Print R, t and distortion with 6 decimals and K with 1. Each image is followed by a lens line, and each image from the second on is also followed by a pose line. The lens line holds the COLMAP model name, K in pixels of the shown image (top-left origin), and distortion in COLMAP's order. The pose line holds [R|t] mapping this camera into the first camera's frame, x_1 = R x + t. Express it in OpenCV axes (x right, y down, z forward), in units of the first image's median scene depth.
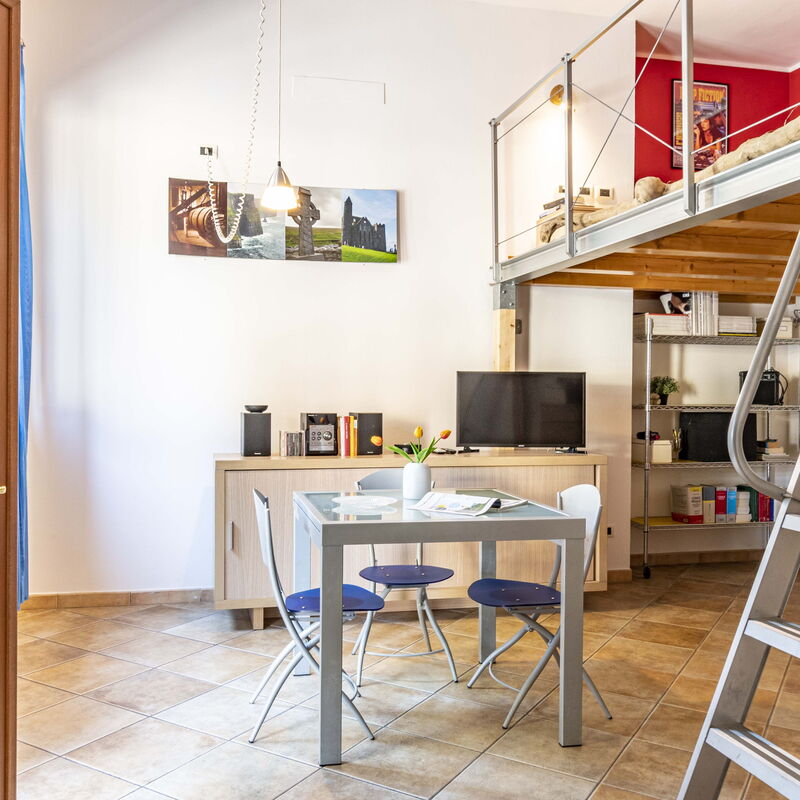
lens RADIAL K [[898.8, 0, 396.4], [0, 898.8, 396.2], [0, 0, 1]] dist [0.002560, 0.000000]
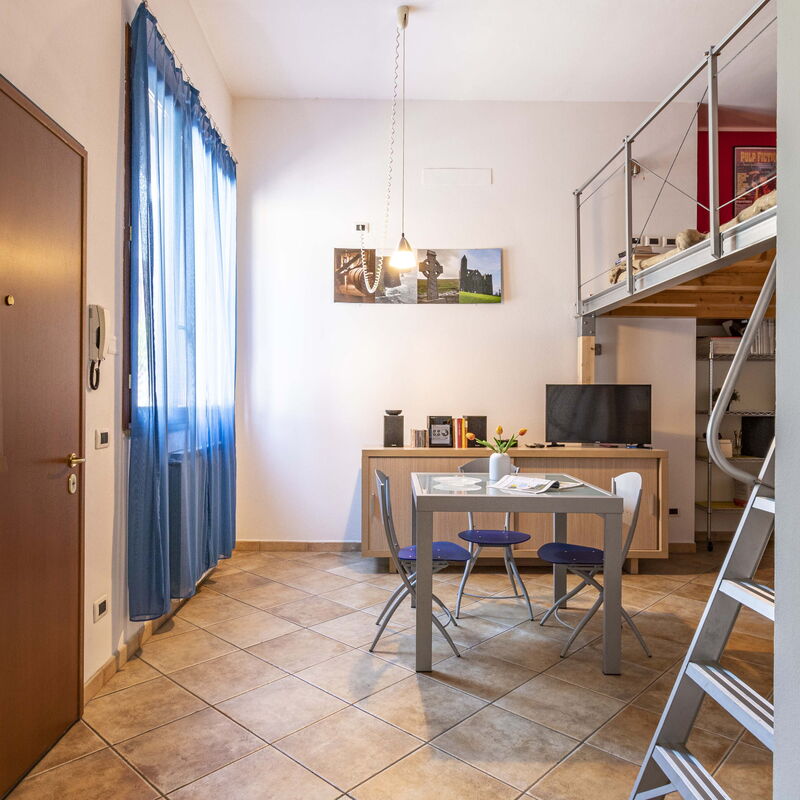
lens RADIAL K [[678.2, 0, 379.9], [0, 678.2, 399.3], [0, 0, 1]] dist [0.001405, 0.000525]
pose [[0.974390, -0.001220, -0.224862, 0.056921], [-0.000516, 0.999971, -0.007663, 0.001502], [0.224865, 0.007583, 0.974360, -0.015926]]
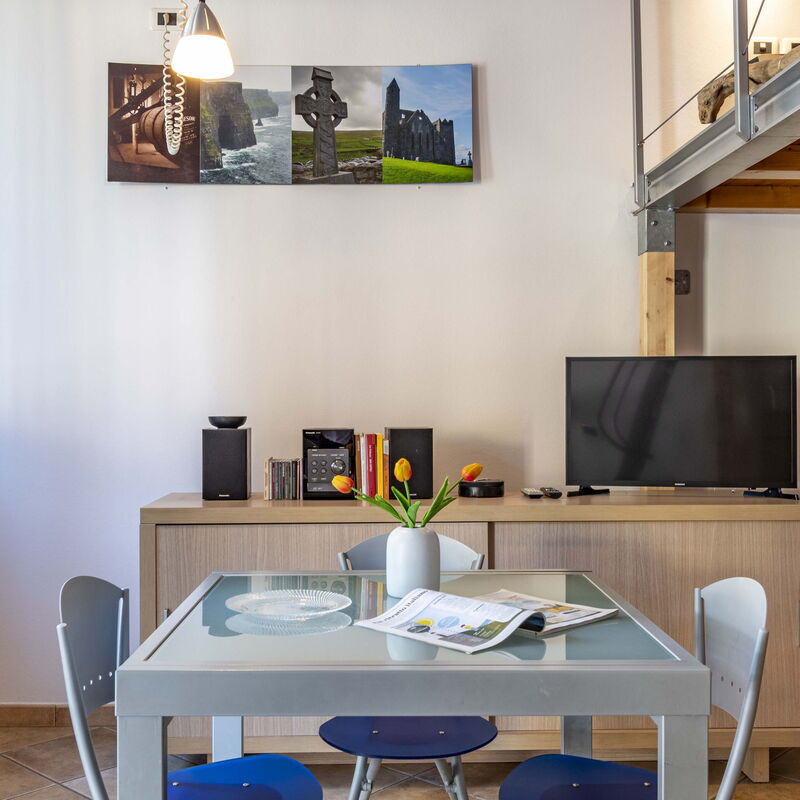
lens RADIAL K [[1125.0, 0, 384.8], [0, 1125.0, 392.3], [0, 0, 1]] dist [-0.011292, 0.000000]
pose [[0.979779, -0.008373, -0.199907, 0.103881], [0.006561, 0.999931, -0.009722, 0.001746], [0.199975, 0.008214, 0.979767, 0.266642]]
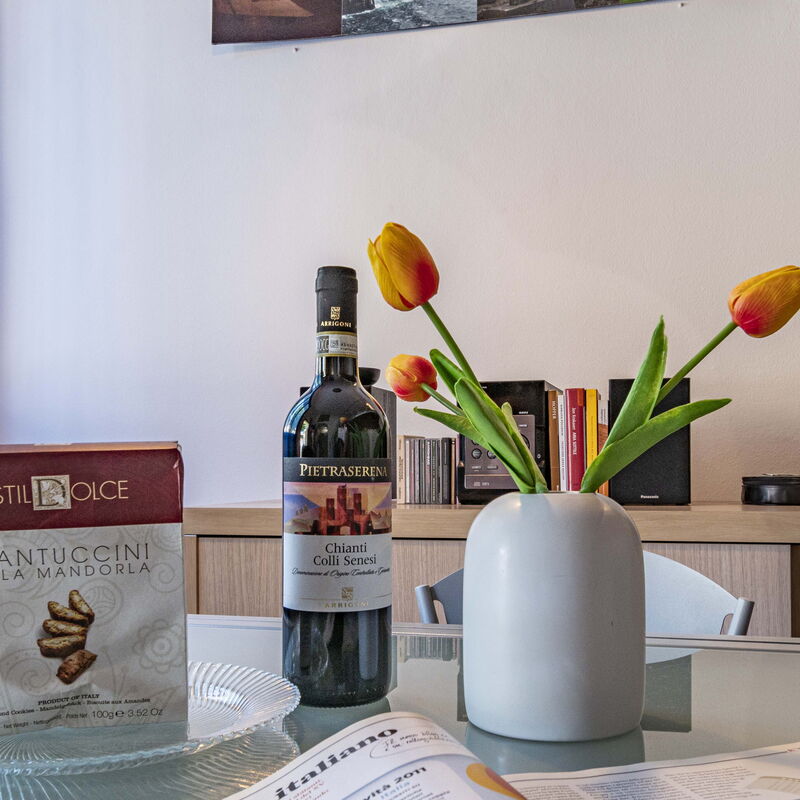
lens RADIAL K [[1125.0, 0, 401.5], [0, 1125.0, 405.4], [0, 0, 1]] dist [-0.011292, 0.000000]
pose [[0.879110, -0.028018, -0.475794, 0.088576], [0.002631, 0.998541, -0.053939, 0.051187], [0.476611, 0.046167, 0.877901, 0.596387]]
